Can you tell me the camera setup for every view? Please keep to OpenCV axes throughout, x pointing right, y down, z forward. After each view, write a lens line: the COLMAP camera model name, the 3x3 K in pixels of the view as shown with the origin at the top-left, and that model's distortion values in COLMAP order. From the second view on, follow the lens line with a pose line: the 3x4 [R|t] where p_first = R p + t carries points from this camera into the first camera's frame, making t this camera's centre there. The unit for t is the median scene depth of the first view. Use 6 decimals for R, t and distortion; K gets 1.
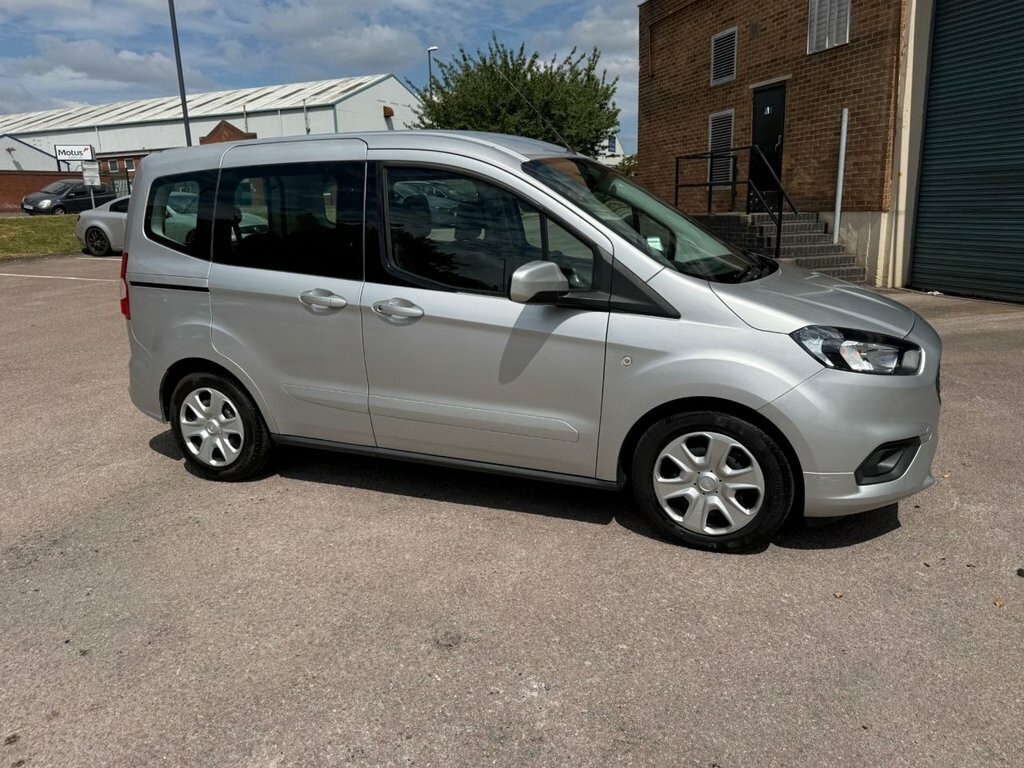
lens RADIAL K [[761.0, 0, 514.1], [0, 761.0, 390.0], [0, 0, 1]] dist [0.018107, -0.024467]
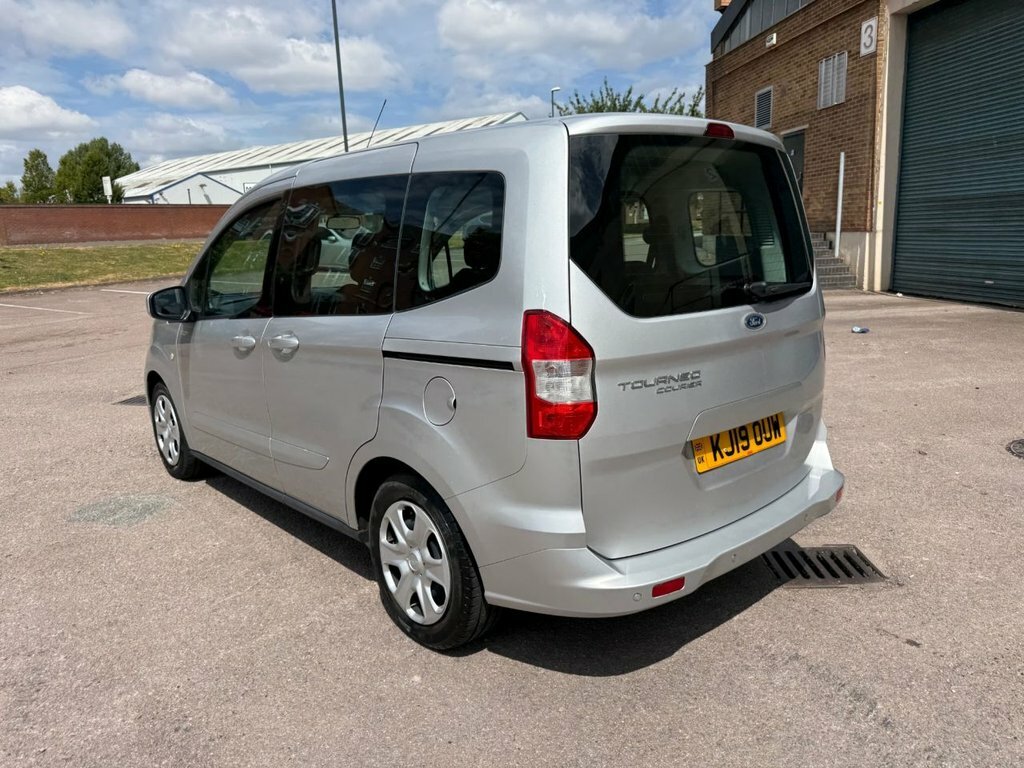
lens RADIAL K [[737.2, 0, 510.8], [0, 737.2, 387.6], [0, 0, 1]] dist [0.017758, -0.023657]
pose [[0.985507, 0.027244, -0.167433, 0.098497], [-0.031508, 0.999242, -0.022863, 0.068926], [0.166684, 0.027807, 0.985618, -0.291405]]
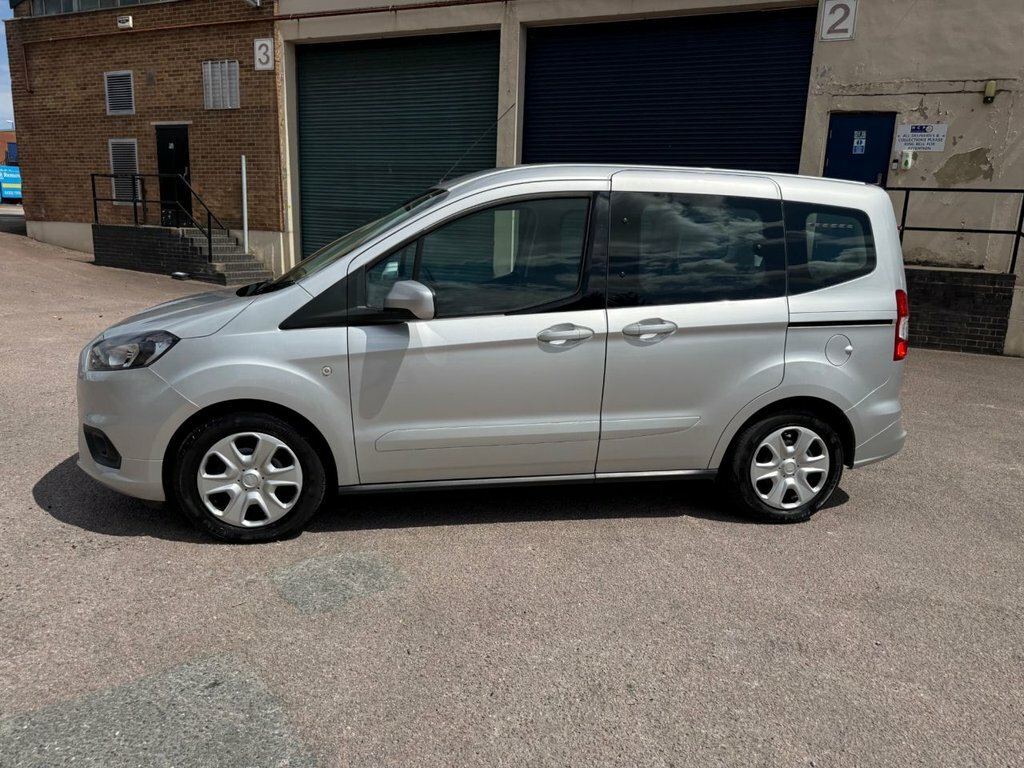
lens RADIAL K [[737.2, 0, 518.7], [0, 737.2, 384.1], [0, 0, 1]] dist [0.017758, -0.023657]
pose [[0.645201, -0.105284, 0.756724, -0.281302], [0.124558, 0.991703, 0.031776, 0.055885], [-0.753791, 0.073755, 0.652962, -0.201294]]
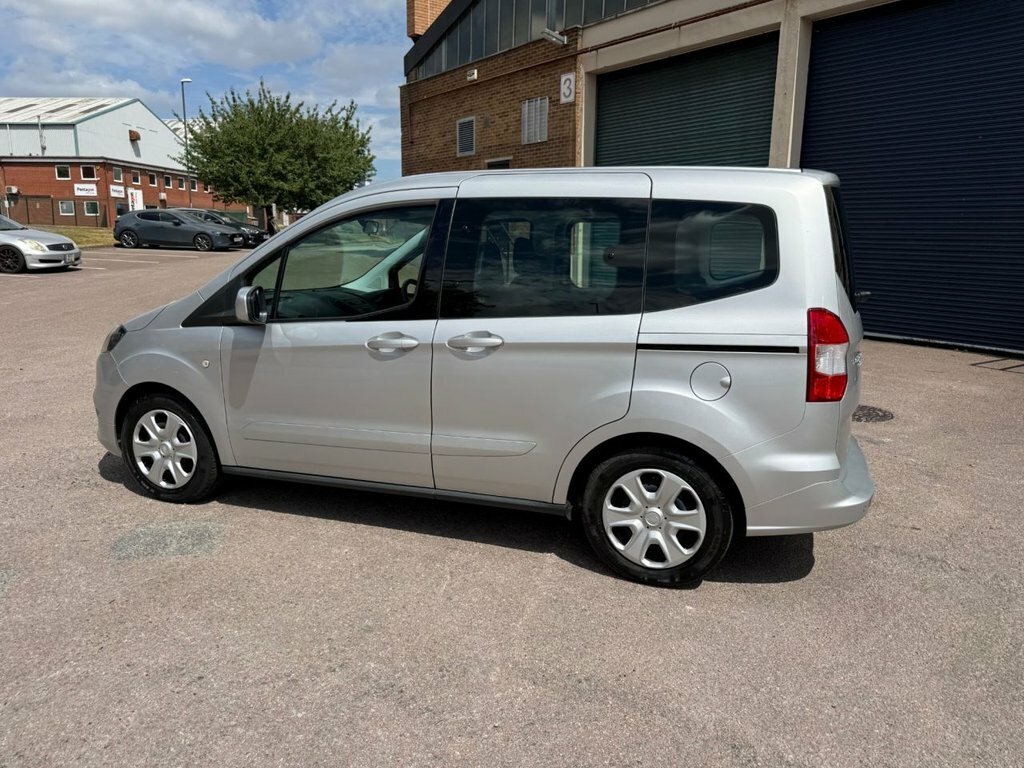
lens RADIAL K [[737.2, 0, 516.9], [0, 737.2, 391.0], [0, 0, 1]] dist [0.017758, -0.023657]
pose [[0.944916, -0.022692, 0.326525, -0.098187], [0.034778, 0.998907, -0.031222, 0.077299], [-0.325460, 0.040858, 0.944673, -0.314924]]
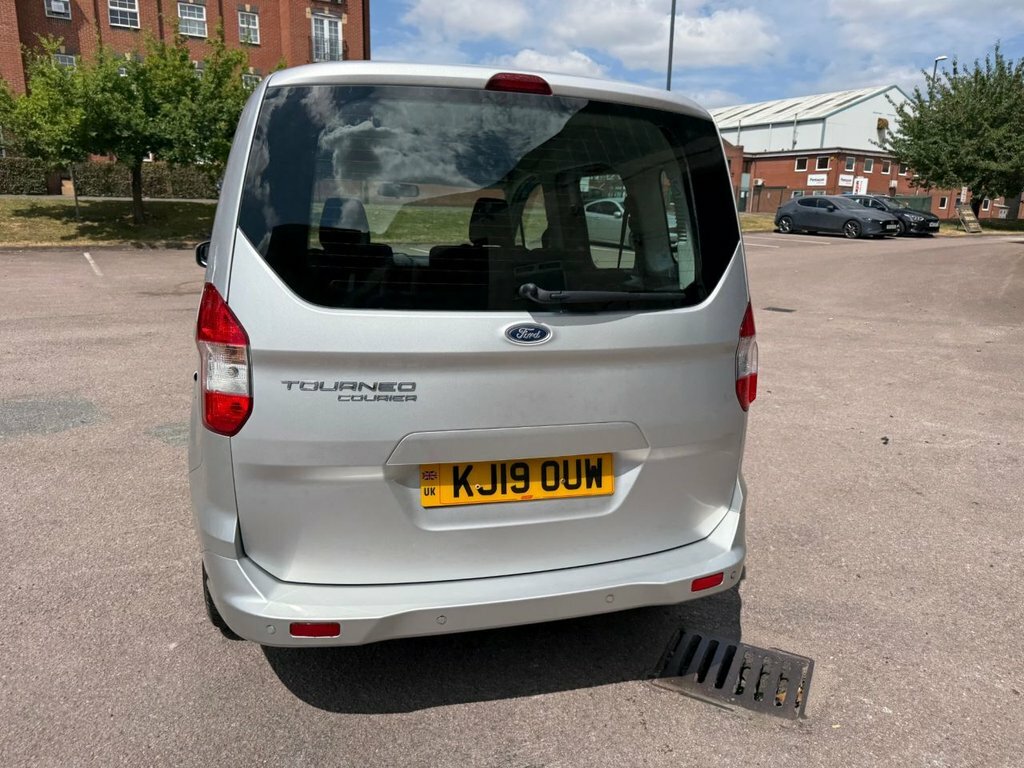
lens RADIAL K [[737.2, 0, 509.7], [0, 737.2, 383.0], [0, 0, 1]] dist [0.017758, -0.023657]
pose [[0.809709, 0.180088, -0.558516, 0.217081], [-0.185762, 0.981463, 0.047154, 0.047830], [0.556654, 0.065570, 0.828153, -0.212266]]
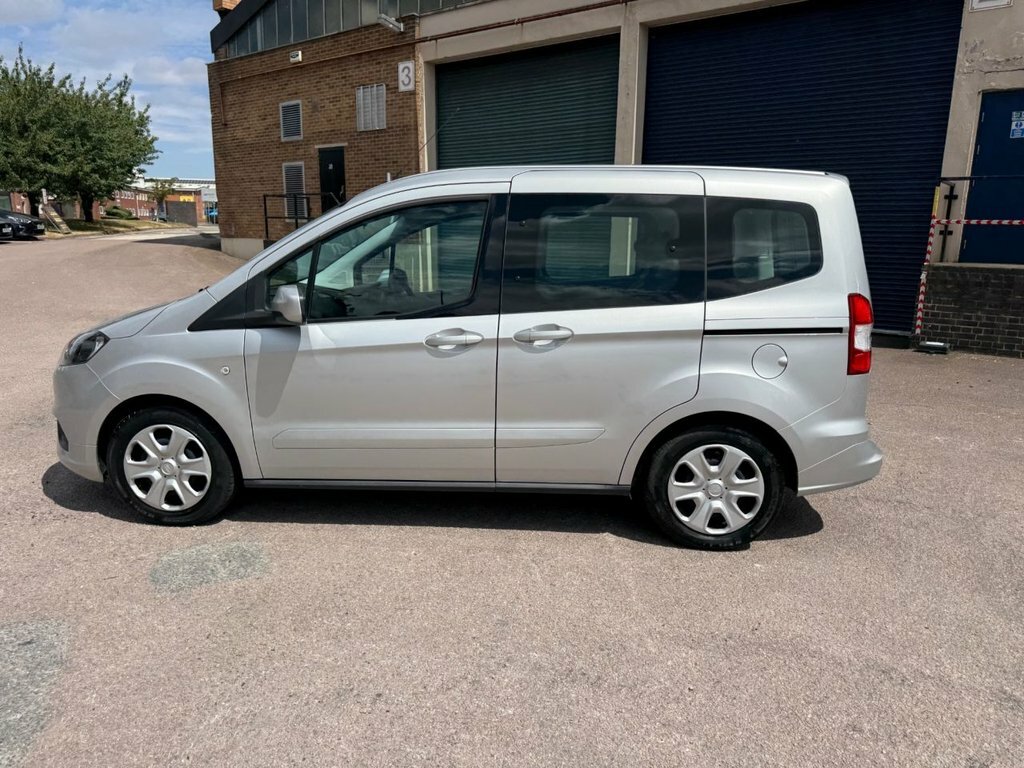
lens RADIAL K [[737.2, 0, 517.3], [0, 737.2, 391.7], [0, 0, 1]] dist [0.017758, -0.023657]
pose [[0.820113, -0.081851, 0.566317, -0.192291], [0.098072, 0.995178, 0.001812, 0.070066], [-0.563734, 0.054053, 0.824186, -0.276066]]
